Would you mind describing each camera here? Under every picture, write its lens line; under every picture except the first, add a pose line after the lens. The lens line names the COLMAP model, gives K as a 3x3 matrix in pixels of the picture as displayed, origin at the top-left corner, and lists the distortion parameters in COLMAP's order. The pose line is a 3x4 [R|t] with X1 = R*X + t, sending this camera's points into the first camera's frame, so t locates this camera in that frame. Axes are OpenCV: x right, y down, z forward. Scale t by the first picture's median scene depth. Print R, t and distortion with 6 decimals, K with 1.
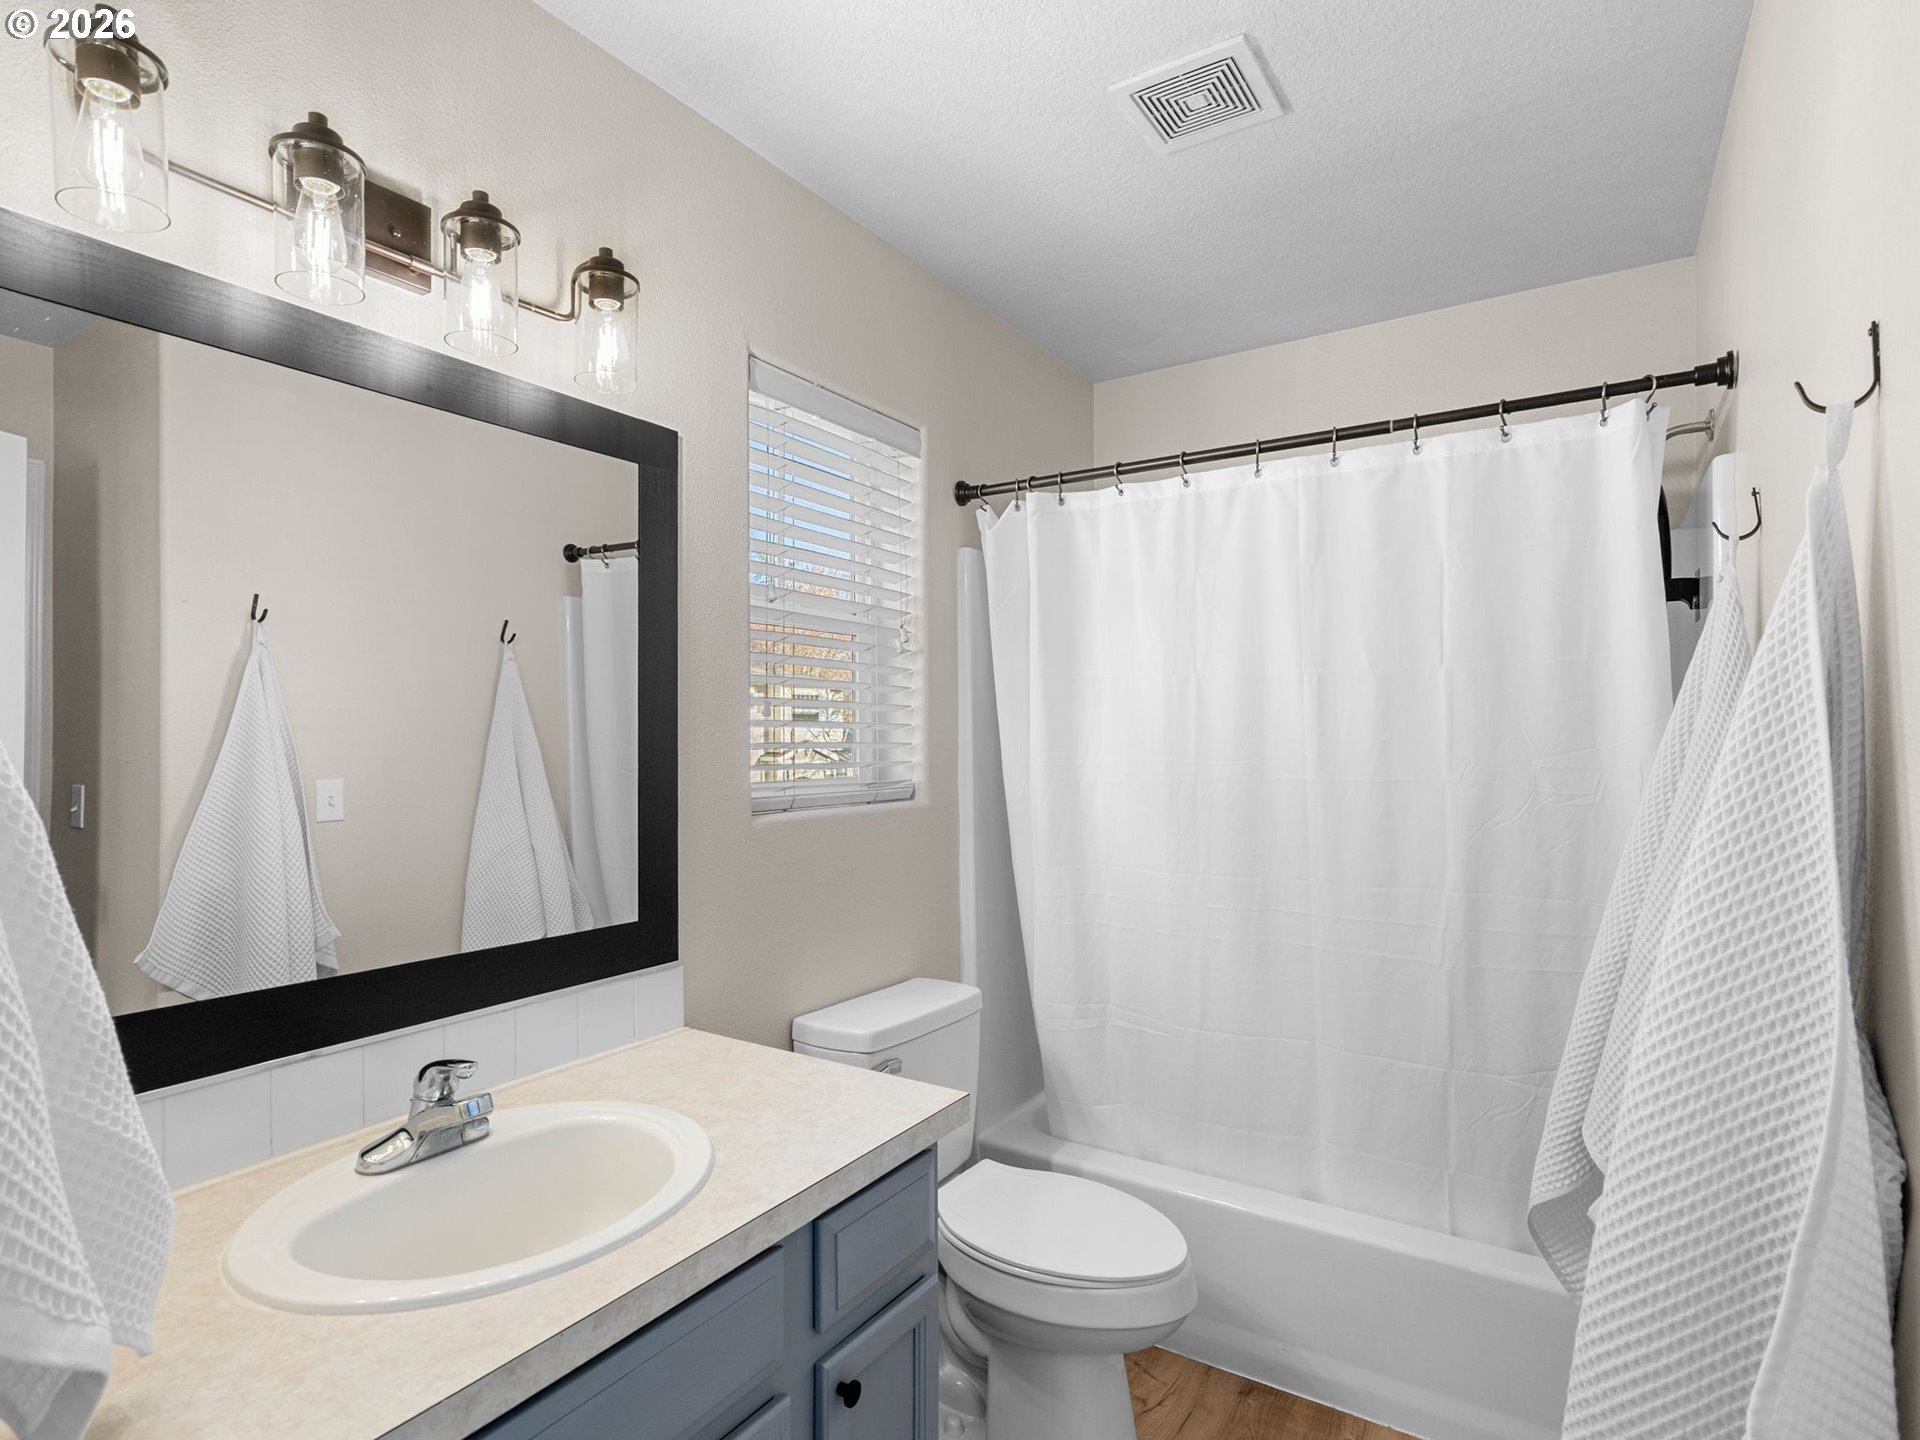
lens RADIAL K [[985.7, 0, 904.7], [0, 985.7, 726.9], [0, 0, 1]] dist [-0.004208, 0.000448]
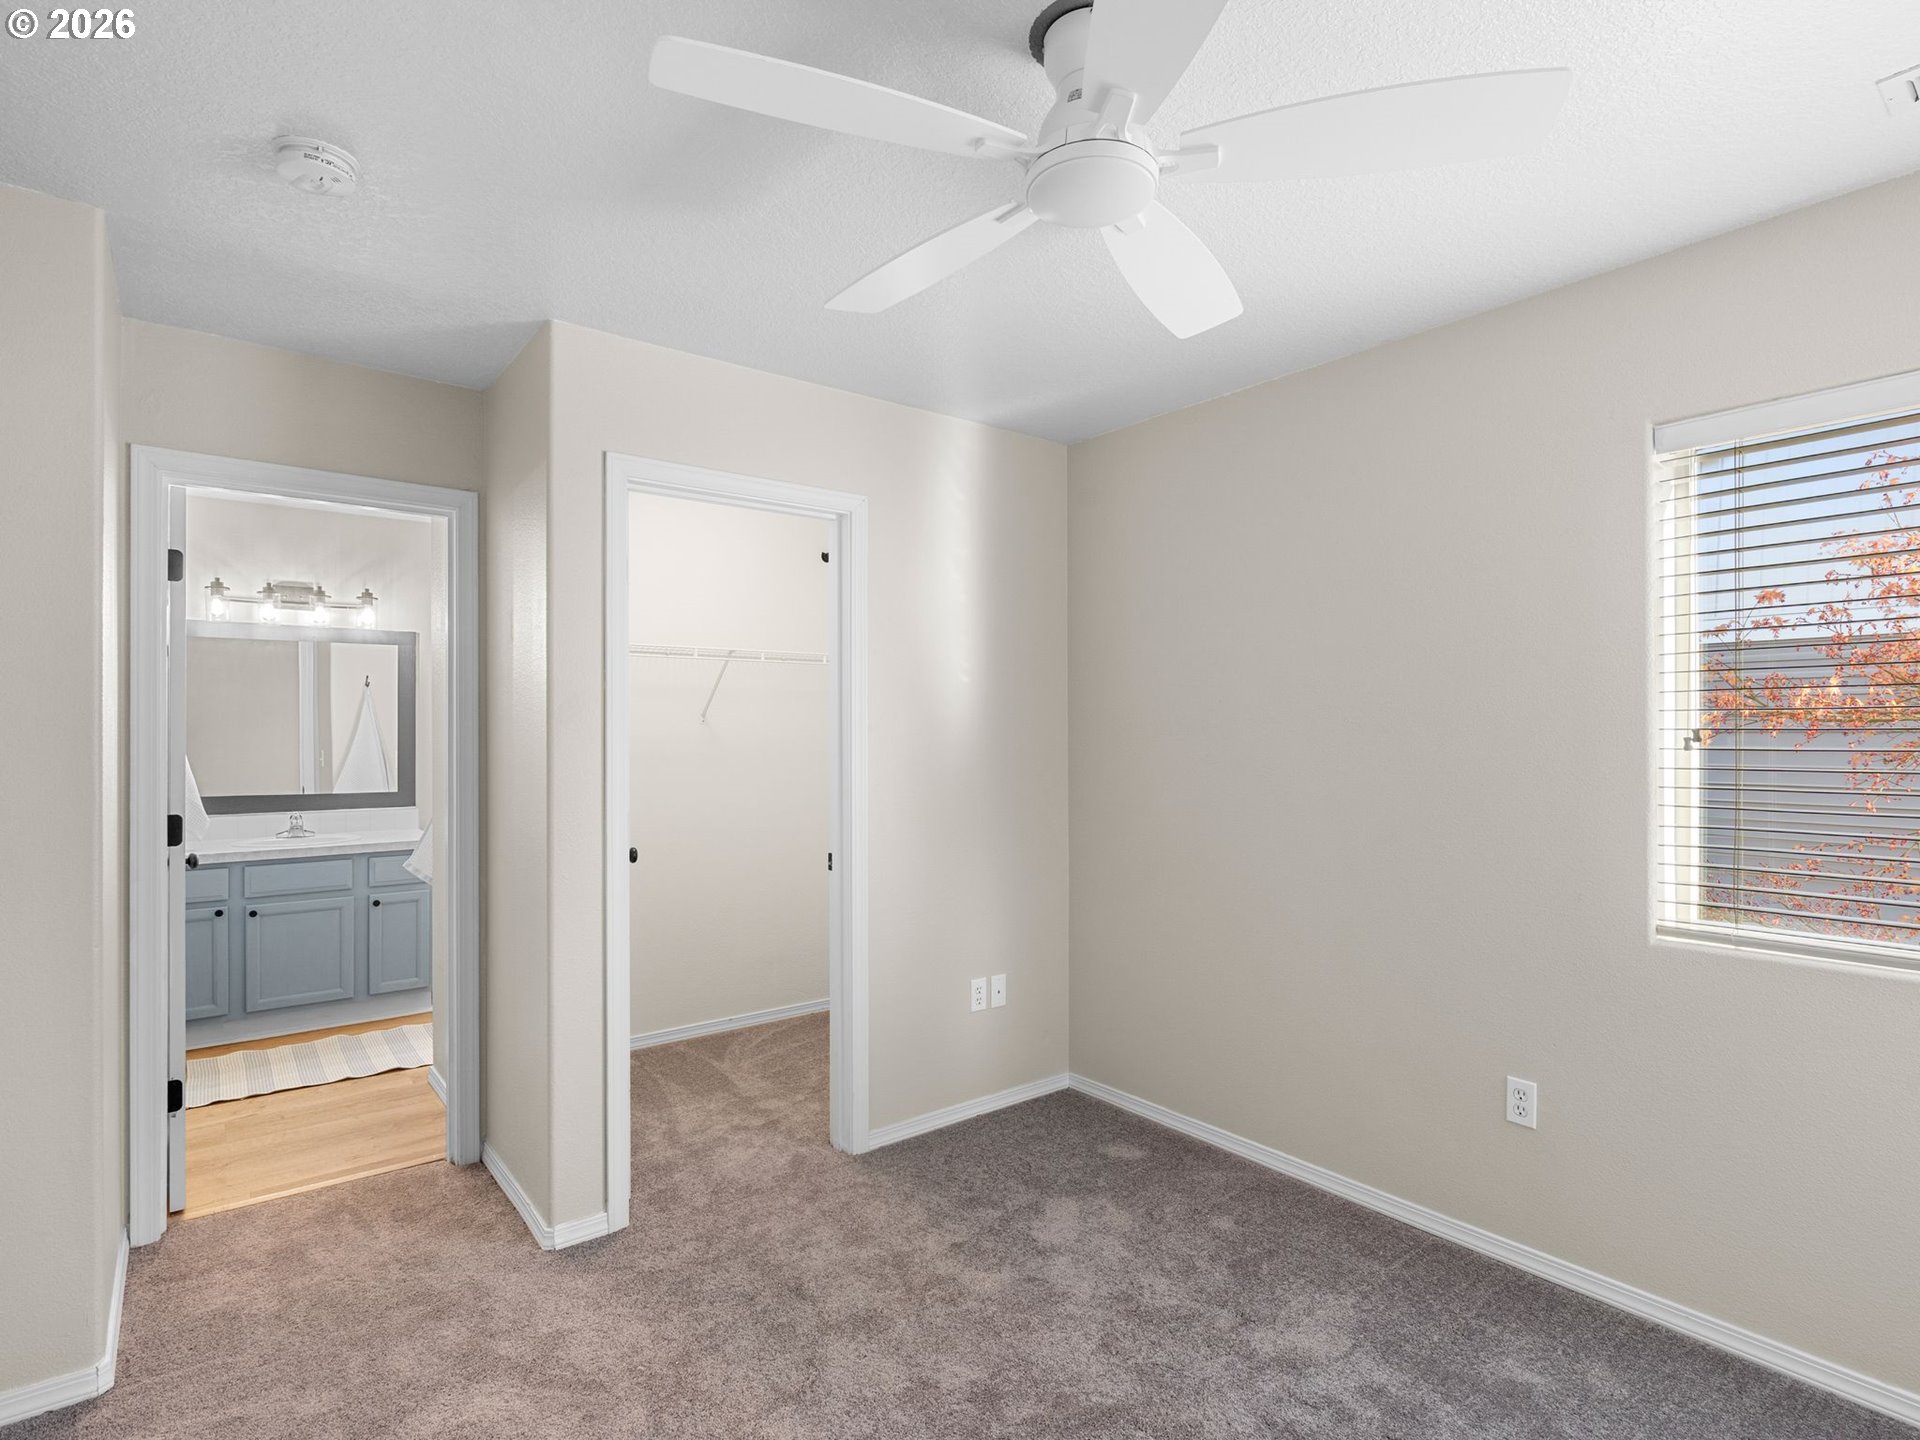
lens RADIAL K [[956.5, 0, 967.9], [0, 956.5, 730.8], [0, 0, 1]] dist [-0.010339, 0.000240]
pose [[0.957673, 0.007554, -0.287758, 1.853834], [-0.004663, 0.999932, 0.010730, -0.027444], [0.287819, -0.008934, 0.957643, -1.096345]]
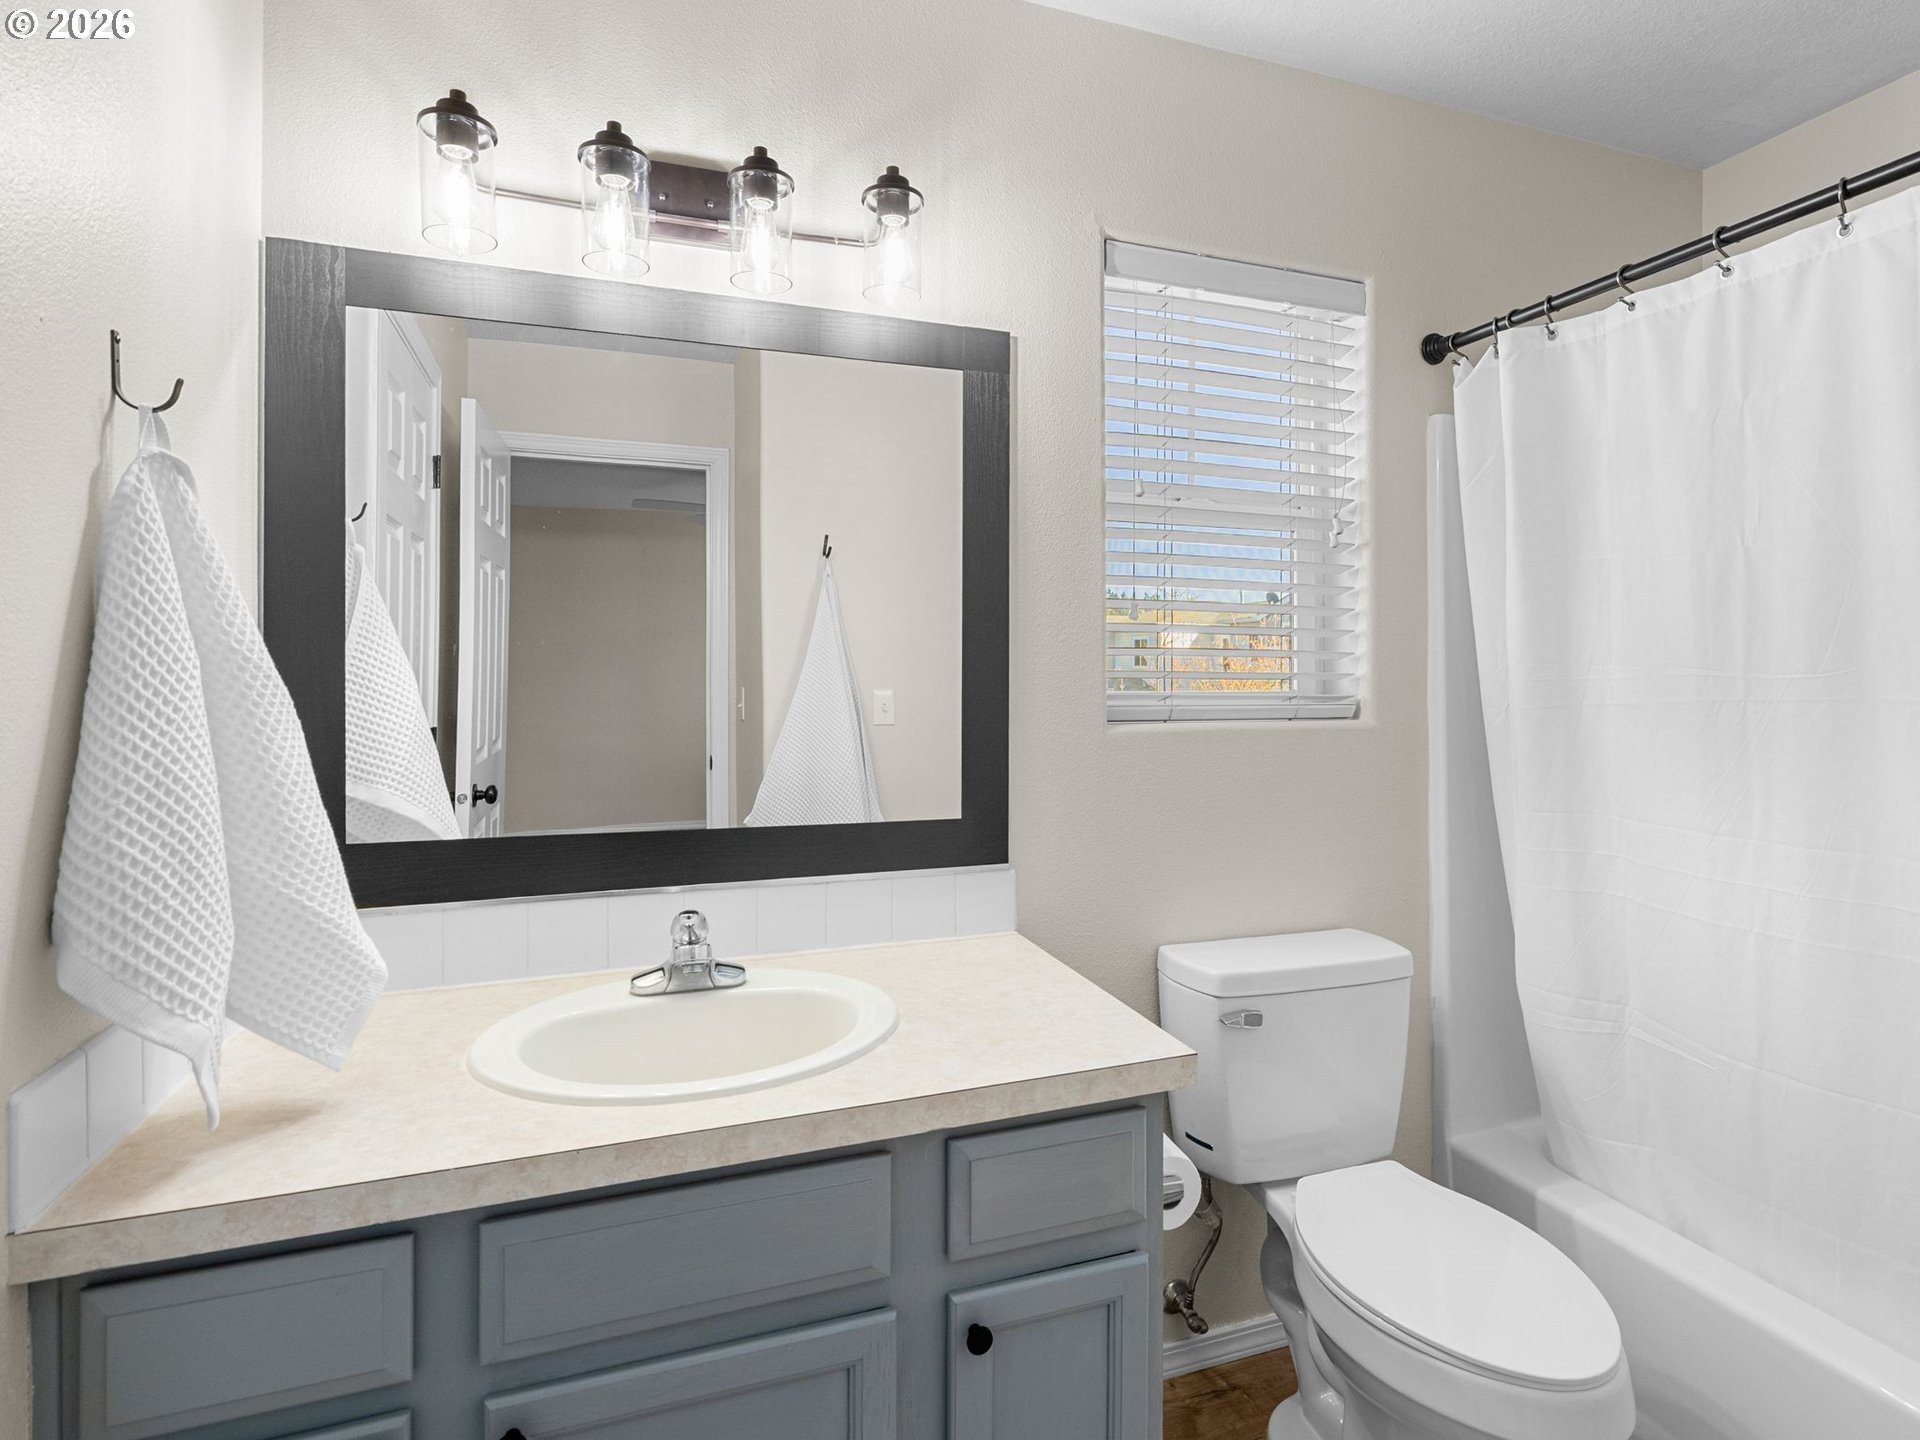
lens RADIAL K [[982.0, 0, 1002.3], [0, 982.0, 659.5], [0, 0, 1]] dist [0.000492, 0.001145]
pose [[0.821896, -0.002296, -0.569633, 0.271118], [0.000439, 0.999994, -0.003398, 0.028555], [0.569637, 0.002542, 0.821892, 0.148274]]
